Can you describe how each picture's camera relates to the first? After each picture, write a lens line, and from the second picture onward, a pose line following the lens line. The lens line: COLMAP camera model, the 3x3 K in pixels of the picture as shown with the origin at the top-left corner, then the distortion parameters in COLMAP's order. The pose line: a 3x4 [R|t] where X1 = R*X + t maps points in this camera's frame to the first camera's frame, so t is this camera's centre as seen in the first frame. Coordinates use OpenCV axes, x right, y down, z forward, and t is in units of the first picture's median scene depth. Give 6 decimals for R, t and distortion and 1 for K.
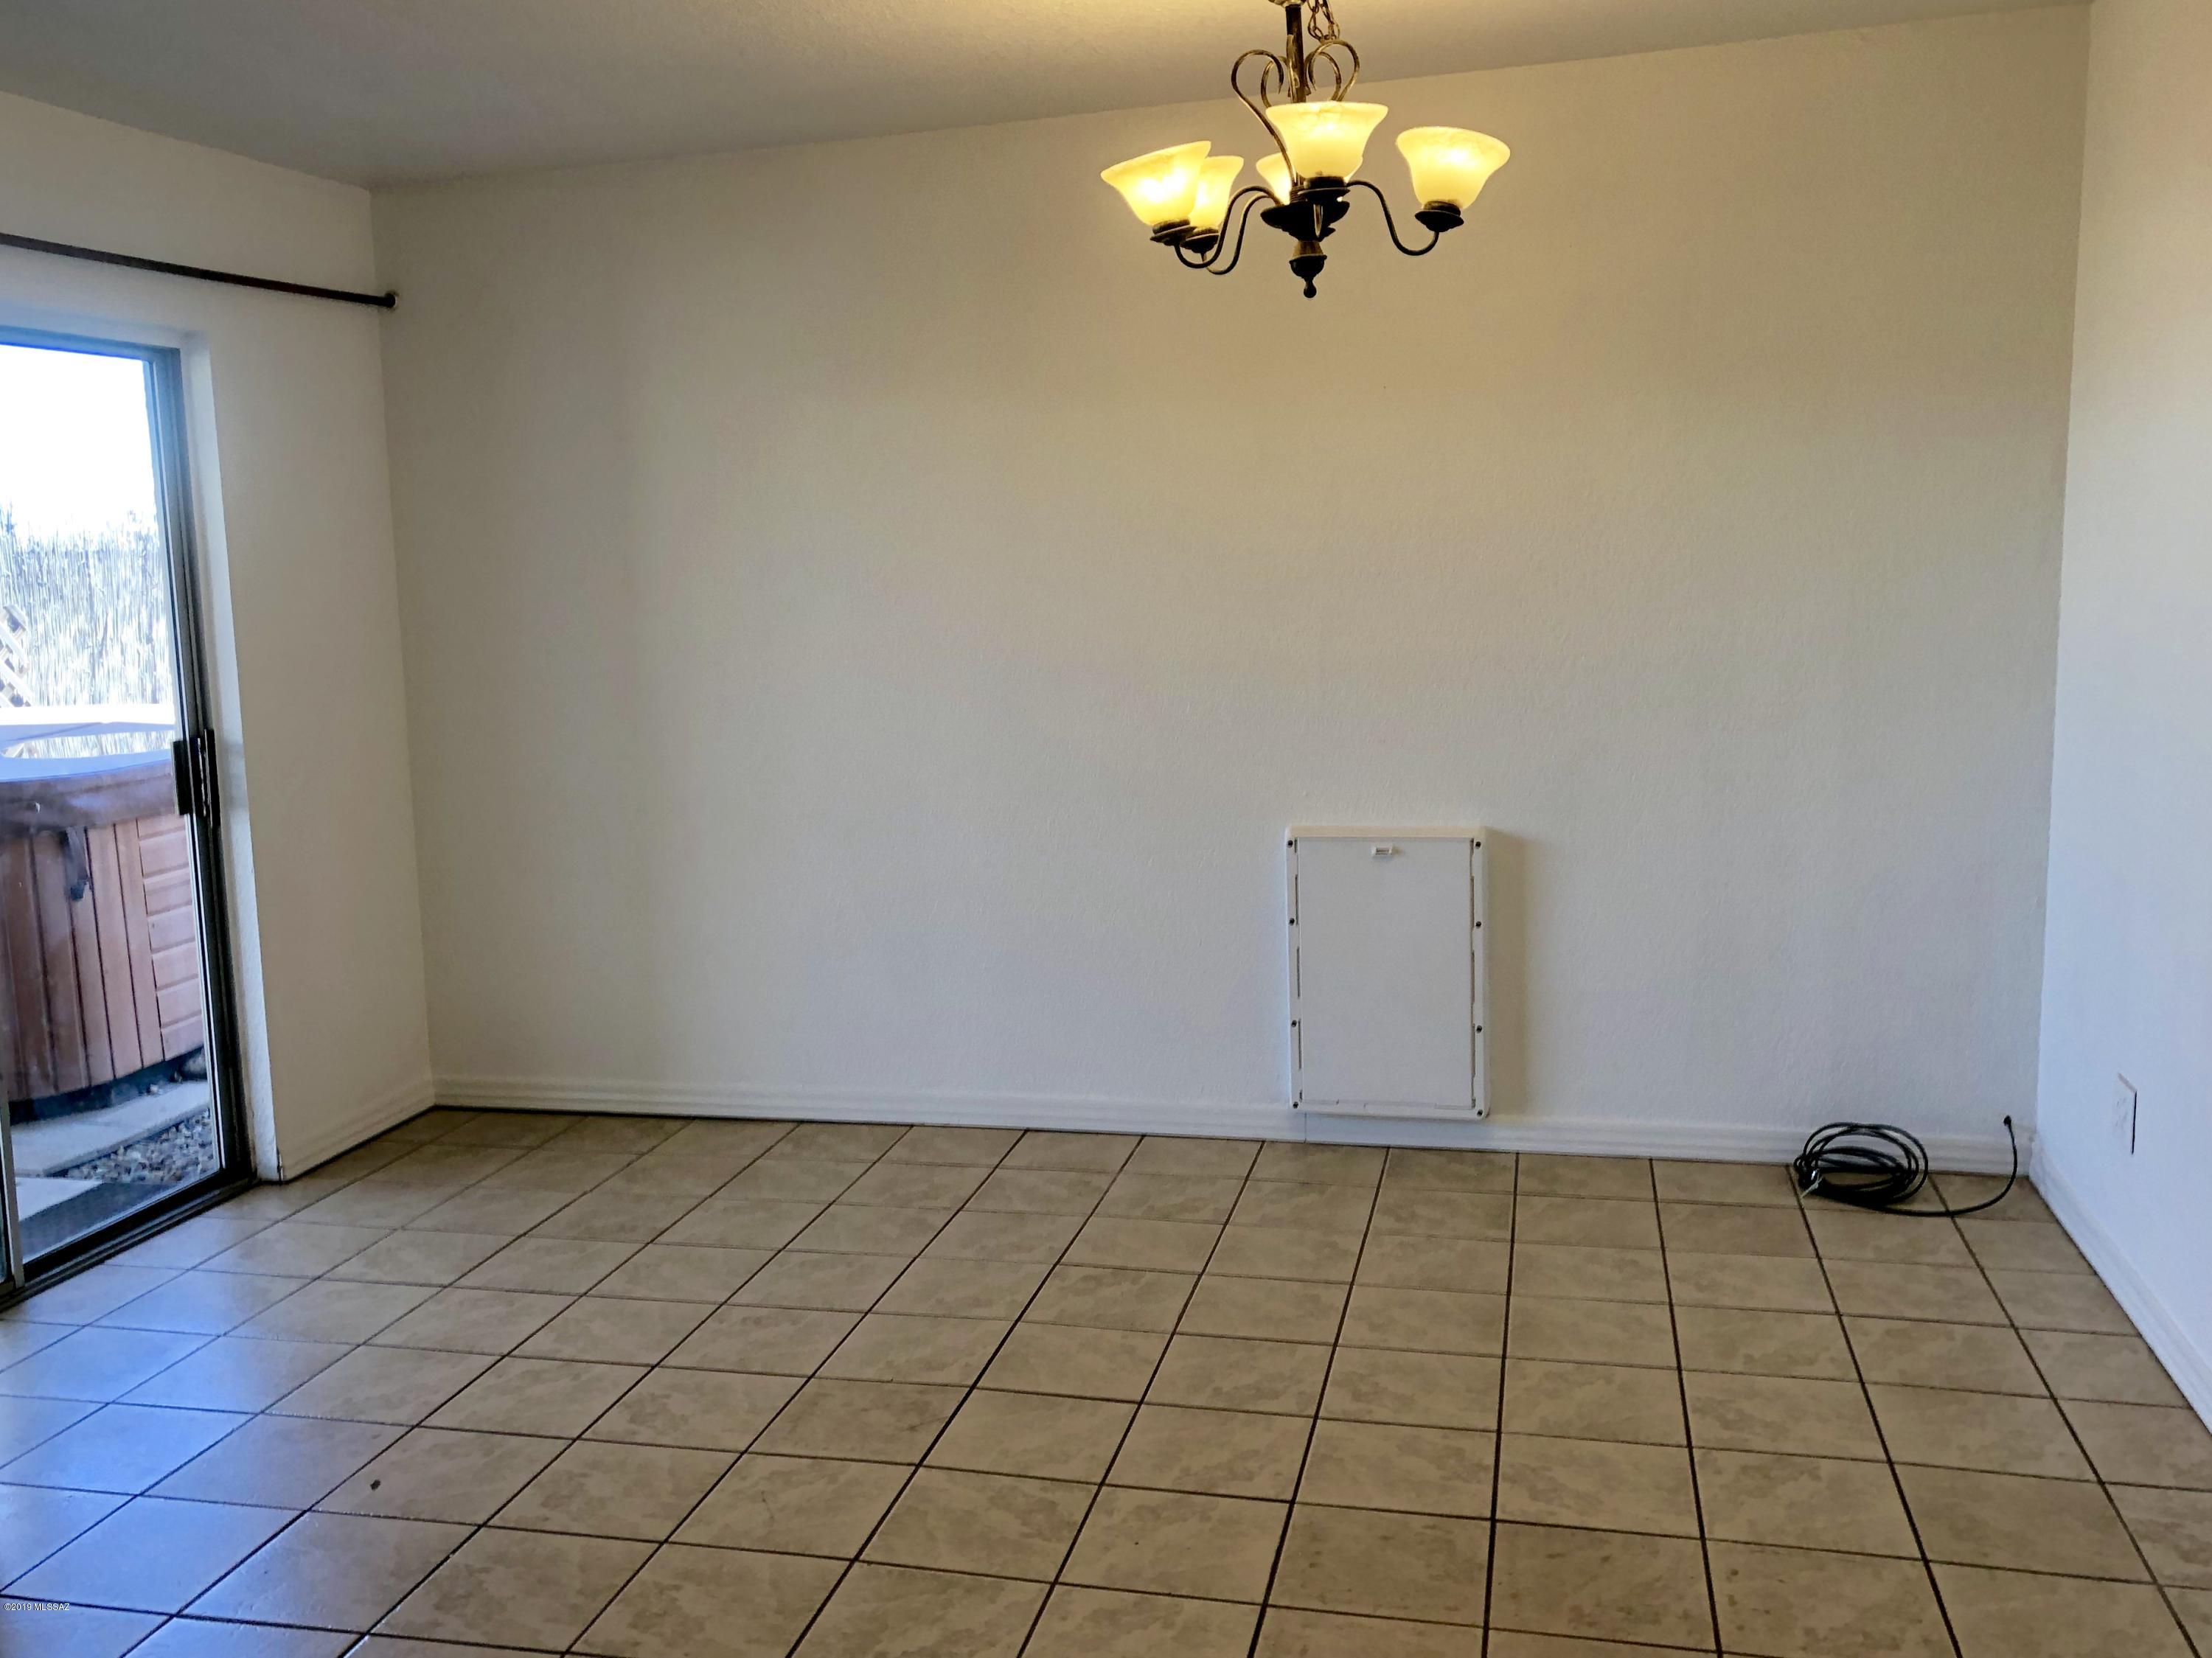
lens RADIAL K [[1938.1, 0, 1137.8], [0, 1938.1, 789.8], [0, 0, 1]] dist [0.051703, -0.070819]
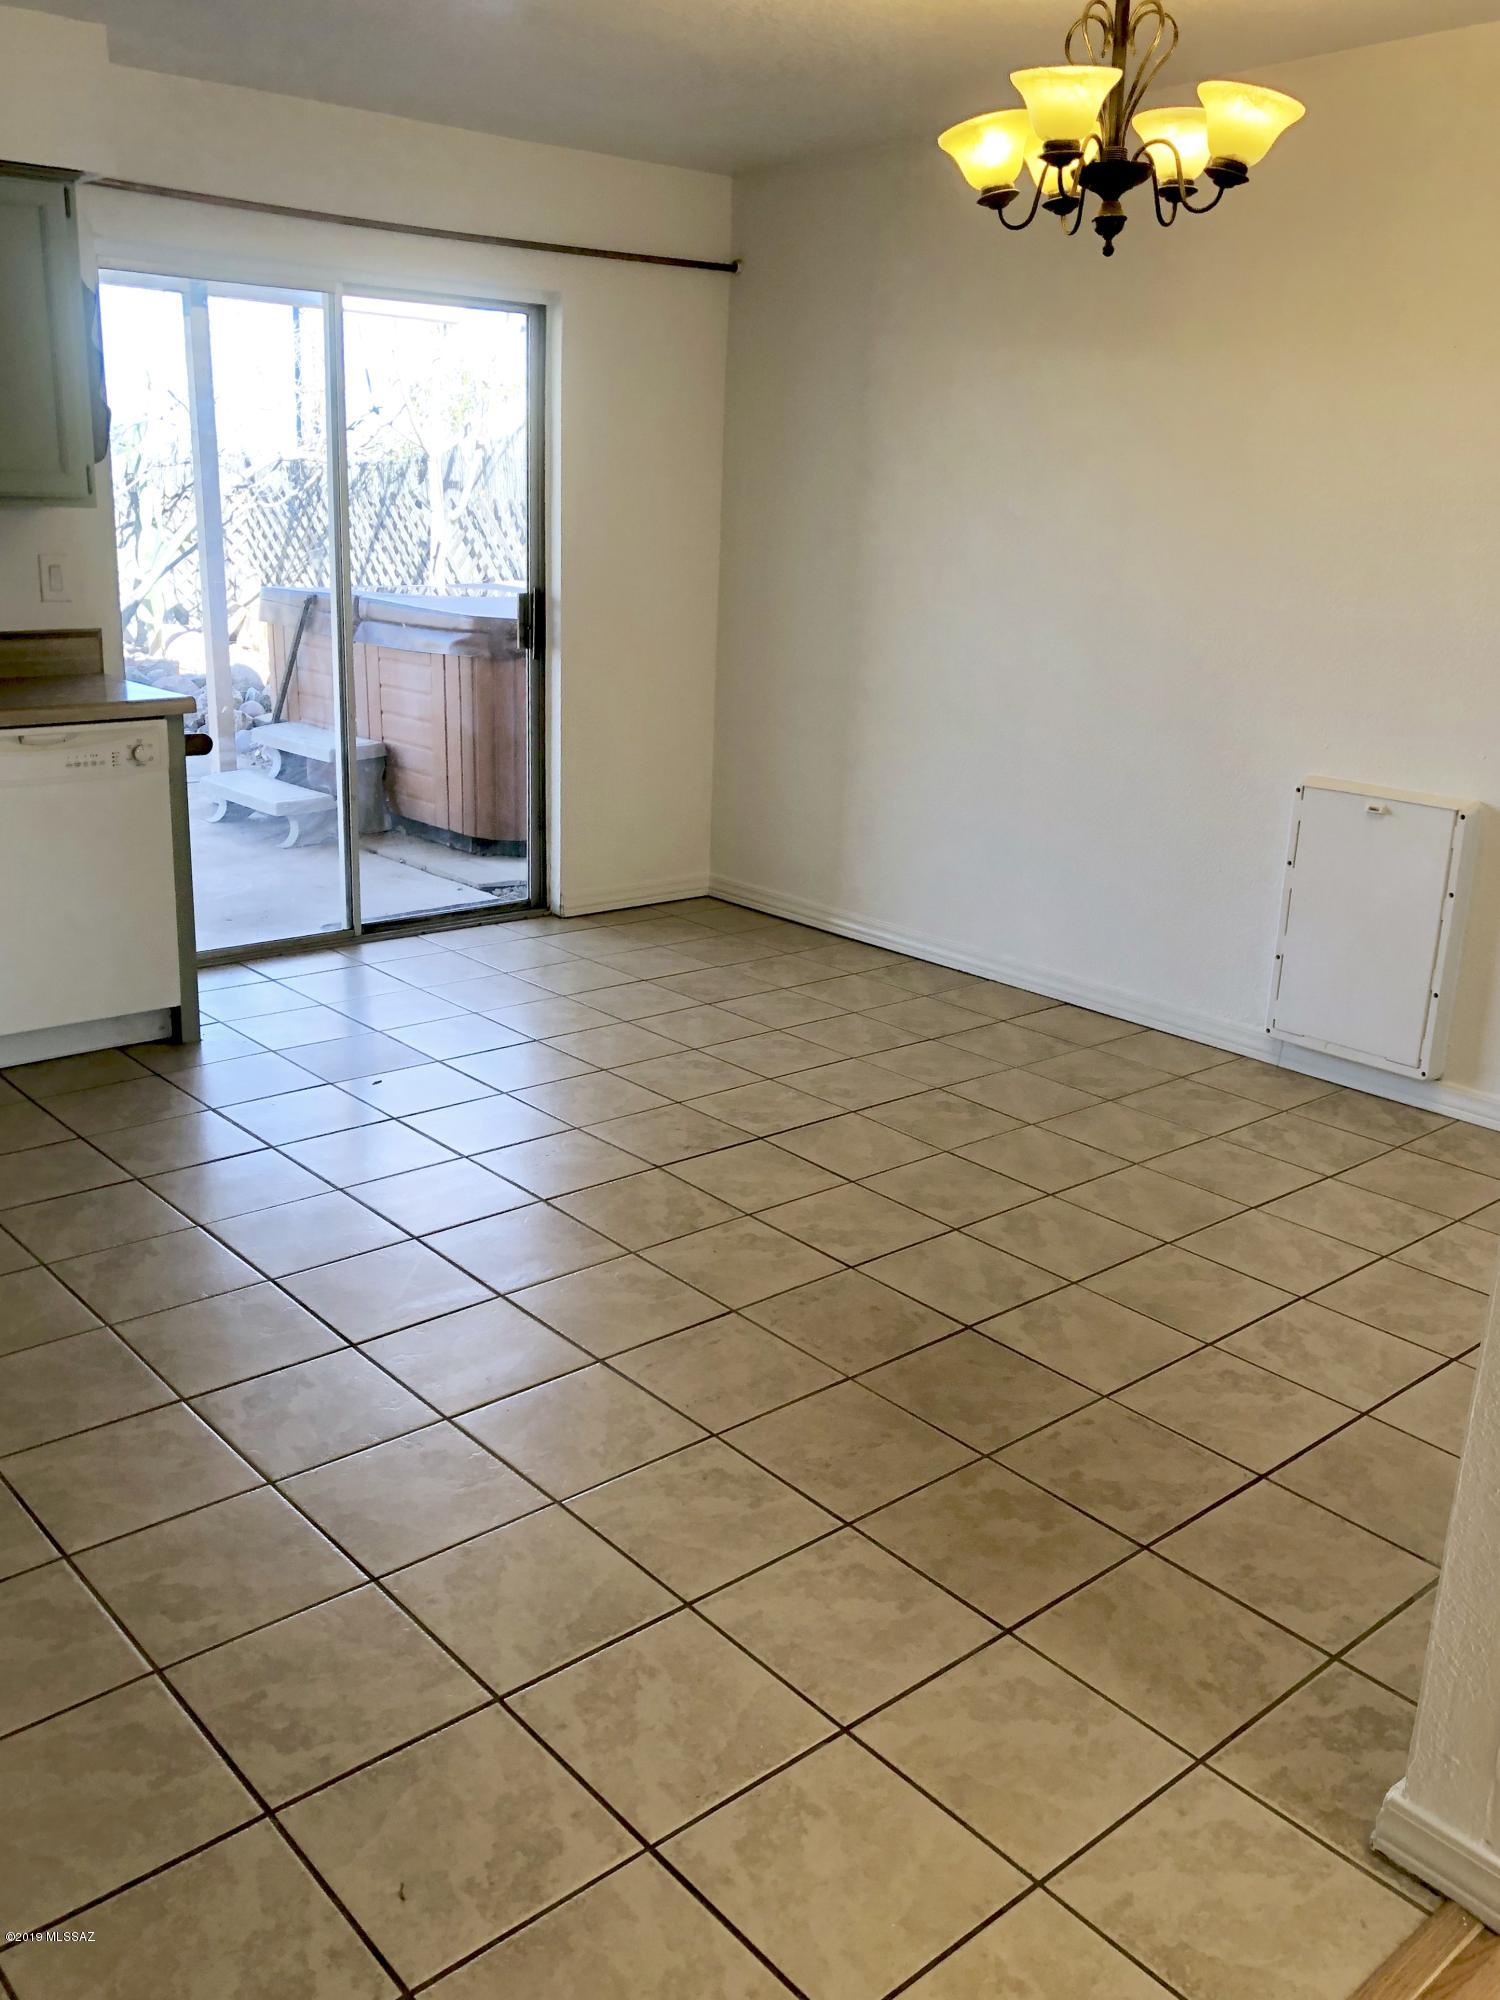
lens RADIAL K [[1752.5, 0, 821.7], [0, 1752.5, 964.6], [0, 0, 1]] dist [0.051703, -0.070819]
pose [[0.814640, 0.205261, -0.542430, 0.439083], [-0.132208, 0.976375, 0.170915, -0.009902], [0.564698, -0.067521, 0.822531, 0.052583]]
